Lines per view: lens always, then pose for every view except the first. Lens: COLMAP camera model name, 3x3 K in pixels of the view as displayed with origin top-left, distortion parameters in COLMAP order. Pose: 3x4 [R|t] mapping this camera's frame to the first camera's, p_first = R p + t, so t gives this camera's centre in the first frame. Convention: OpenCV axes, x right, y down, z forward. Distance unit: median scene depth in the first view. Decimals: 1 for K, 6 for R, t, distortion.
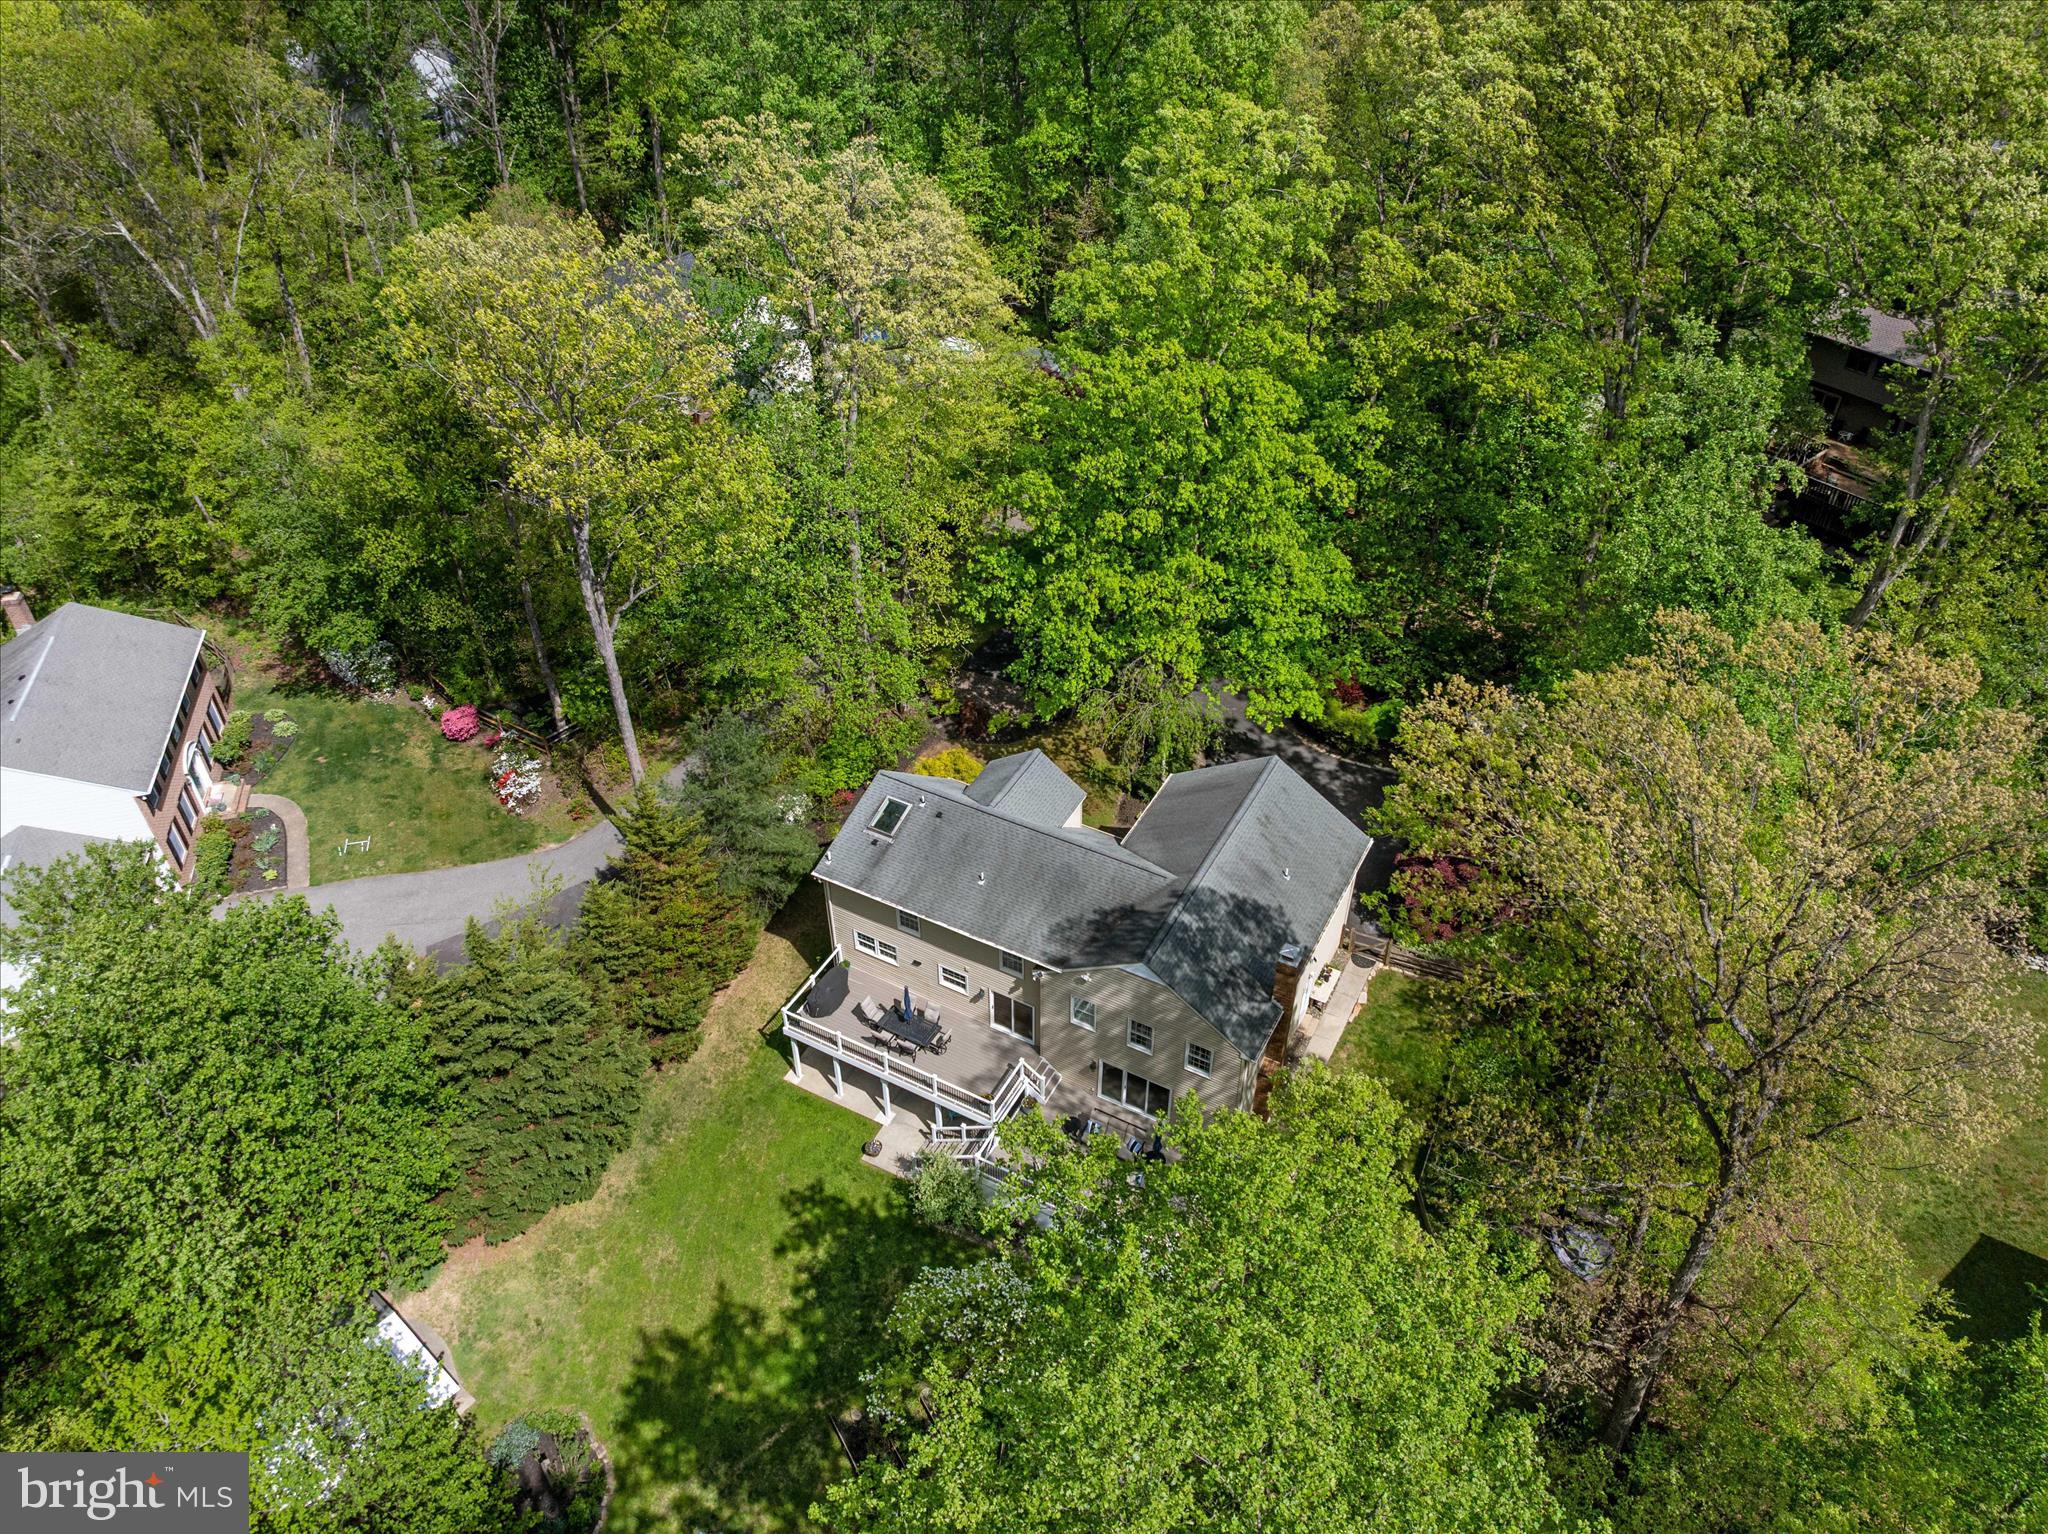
lens RADIAL K [[1449.0, 0, 1024.0], [0, 1449.0, 767.0], [0, 0, 1]] dist [-0.001008, -0.106430]
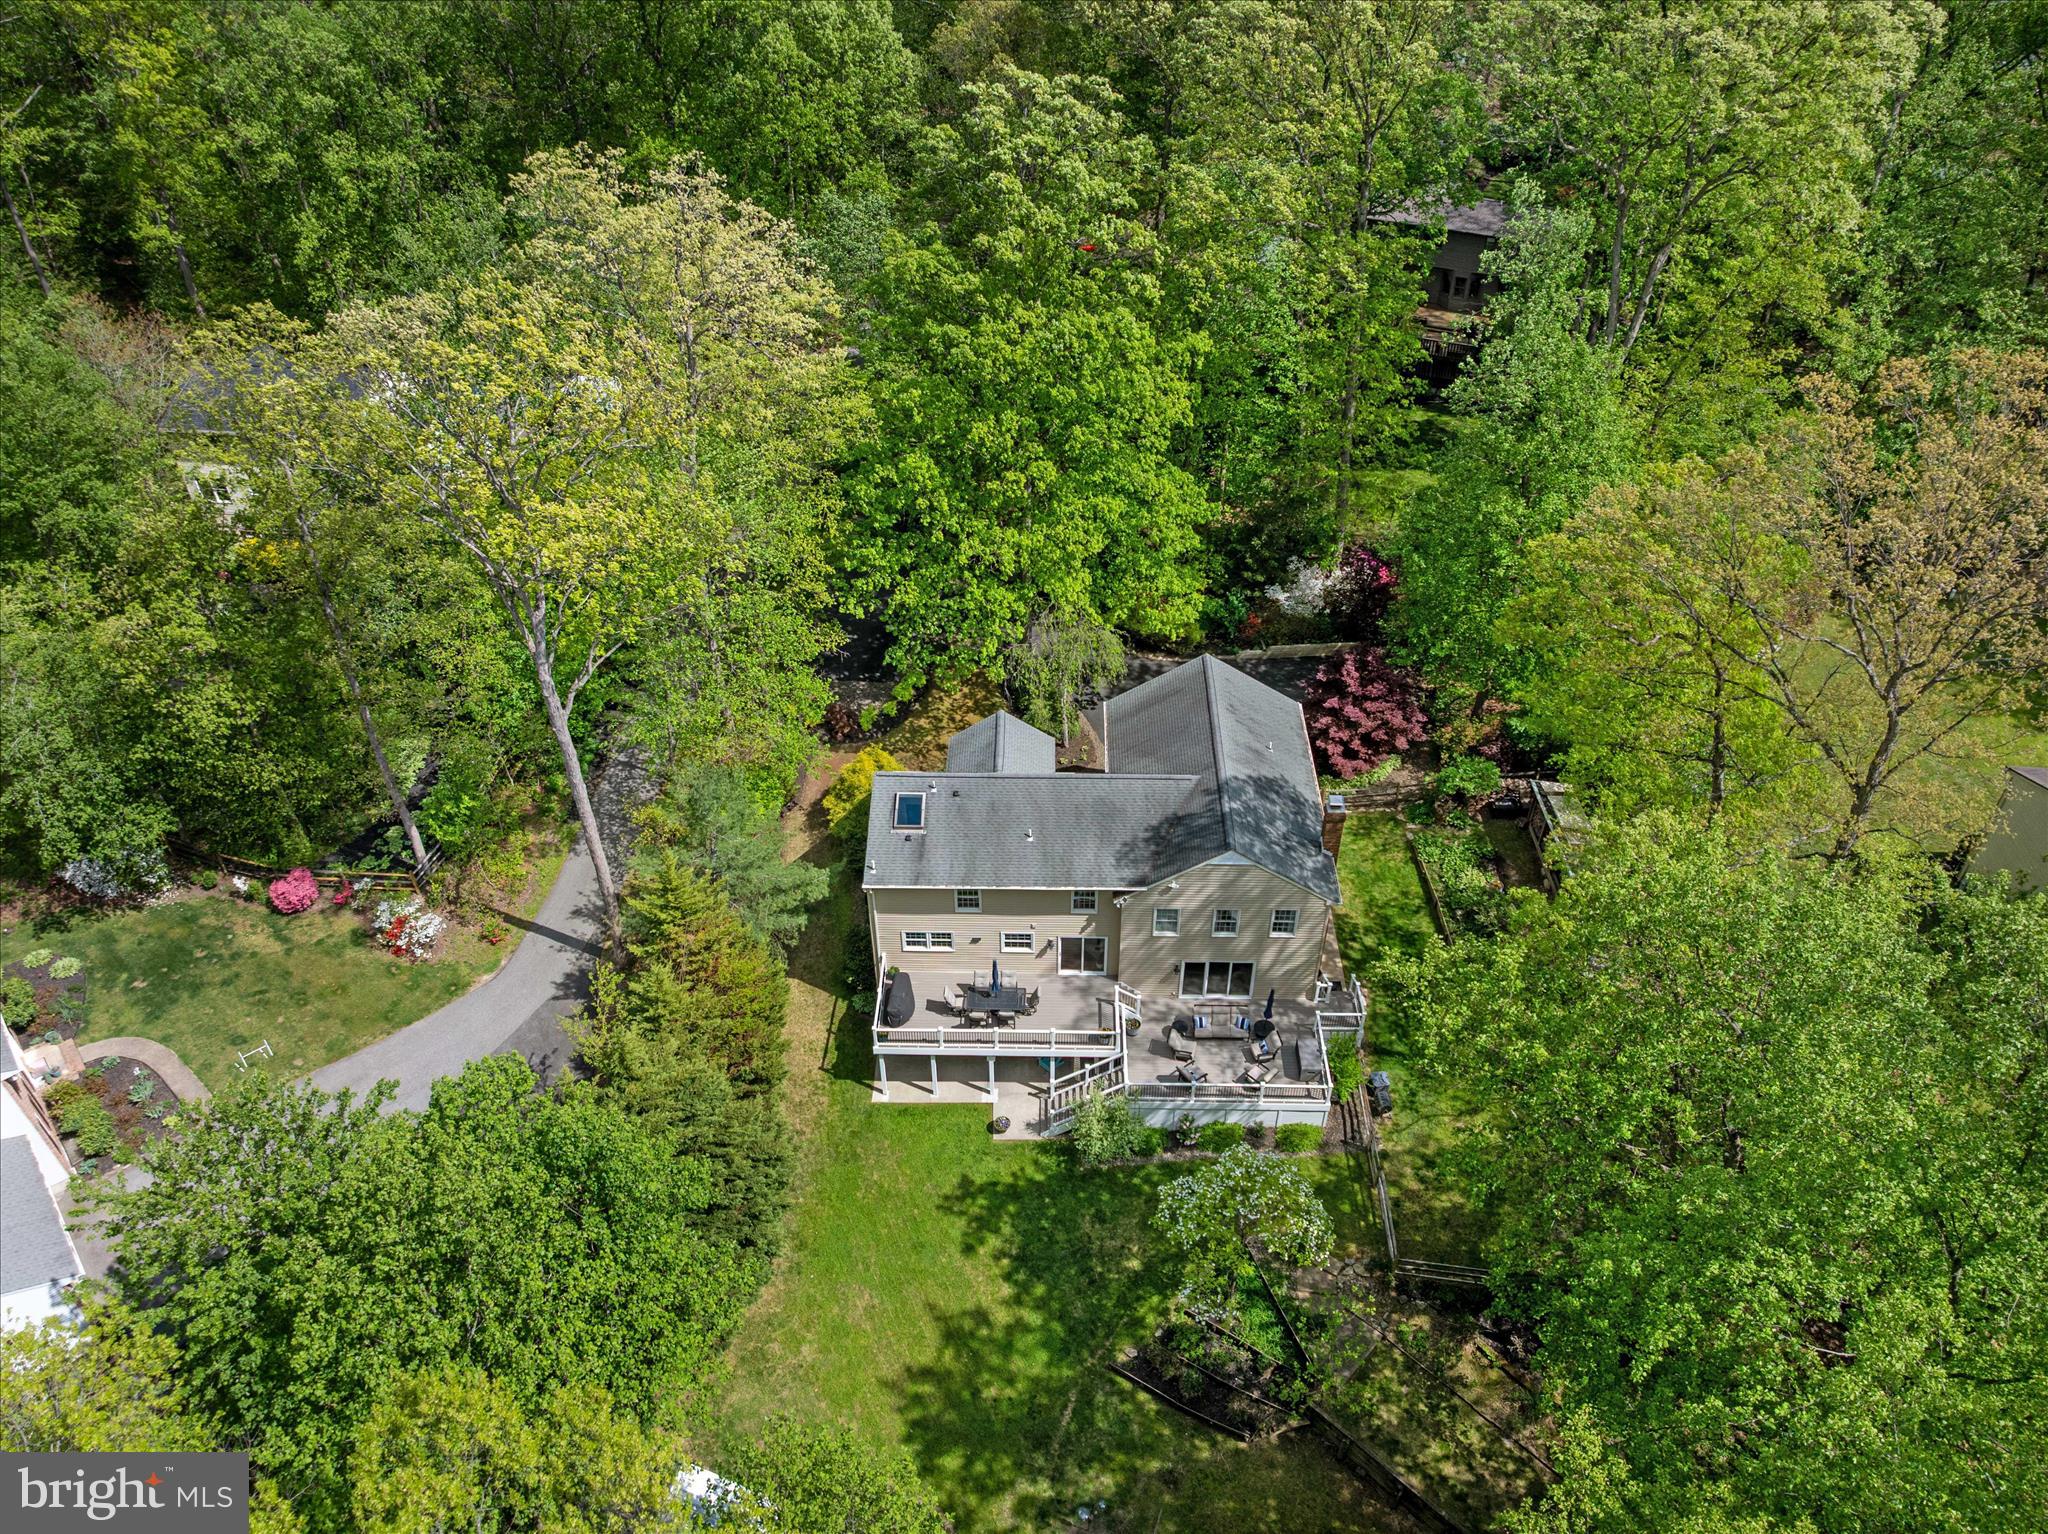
lens RADIAL K [[1464.4, 0, 1024.0], [0, 1464.4, 767.0], [0, 0, 1]] dist [-0.034731, -0.001442]
pose [[0.886256, -0.289651, 0.361459, -0.383608], [0.292680, 0.955021, 0.047678, -0.019827], [-0.359011, 0.063537, 0.931168, 0.025663]]
